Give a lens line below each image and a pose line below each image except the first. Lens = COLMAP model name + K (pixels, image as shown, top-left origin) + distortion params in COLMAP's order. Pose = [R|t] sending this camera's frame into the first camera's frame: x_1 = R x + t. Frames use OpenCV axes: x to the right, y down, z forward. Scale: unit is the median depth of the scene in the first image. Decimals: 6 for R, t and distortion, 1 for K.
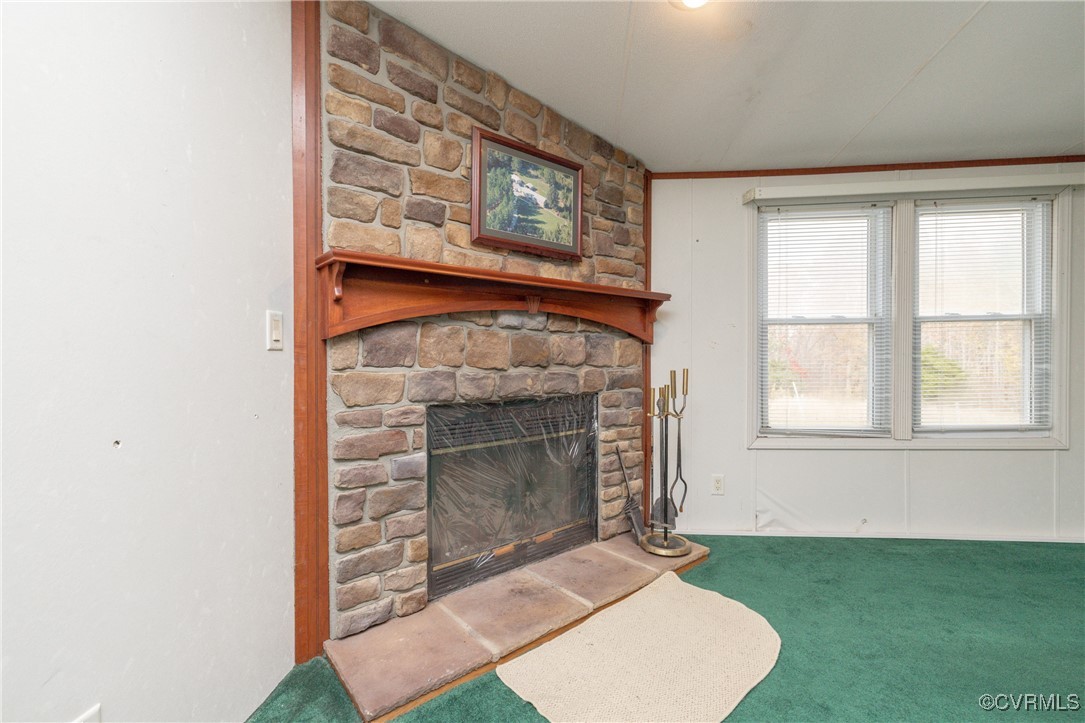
lens RADIAL K [[486.2, 0, 542.5], [0, 486.2, 361.5], [0, 0, 1]] dist [-0.003738, -0.000101]
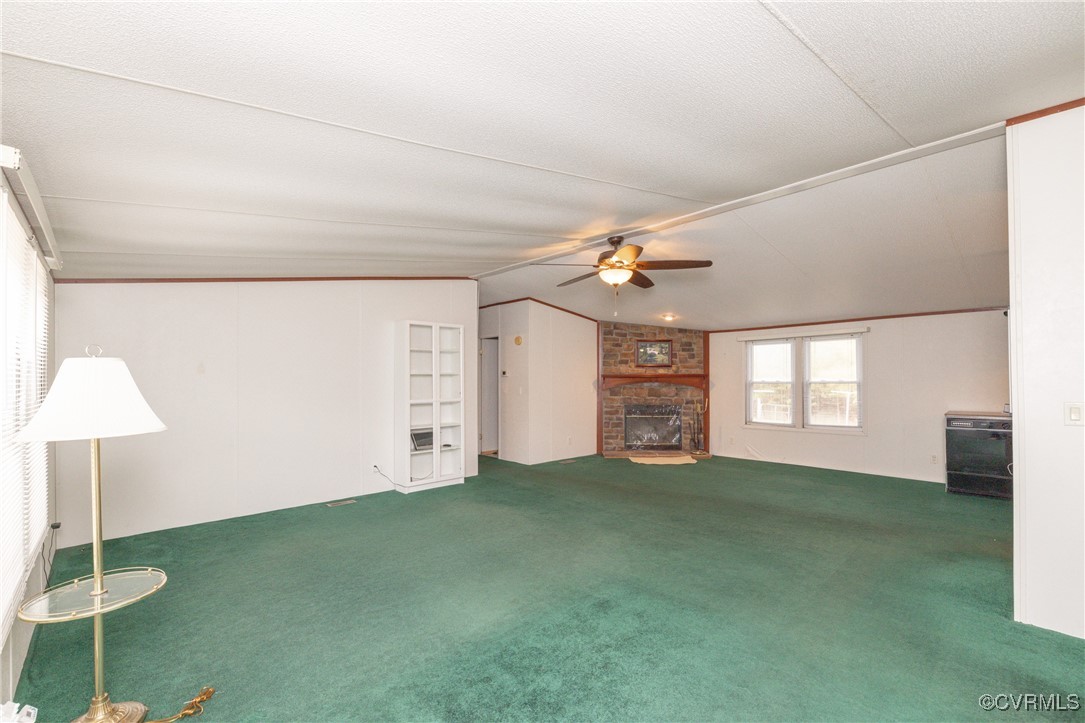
lens RADIAL K [[486.2, 0, 542.5], [0, 486.2, 361.5], [0, 0, 1]] dist [-0.003738, -0.000101]
pose [[0.737716, -0.013296, -0.674980, 1.931981], [-0.009253, 0.999513, -0.029803, -0.144496], [0.675048, 0.028232, 0.737233, -2.434099]]
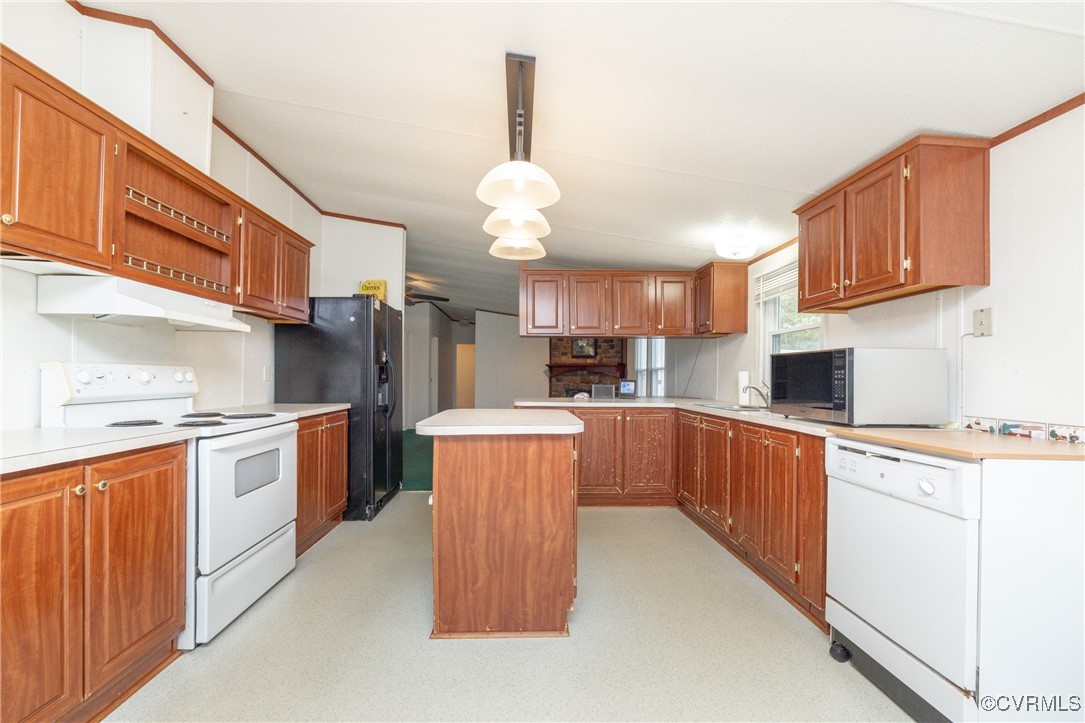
lens RADIAL K [[486.2, 0, 542.5], [0, 486.2, 361.5], [0, 0, 1]] dist [-0.003738, -0.000101]
pose [[0.088008, -0.004319, -0.996110, 4.328838], [-0.006293, 0.999968, -0.004891, -0.163956], [0.996100, 0.006699, 0.087978, 0.253006]]
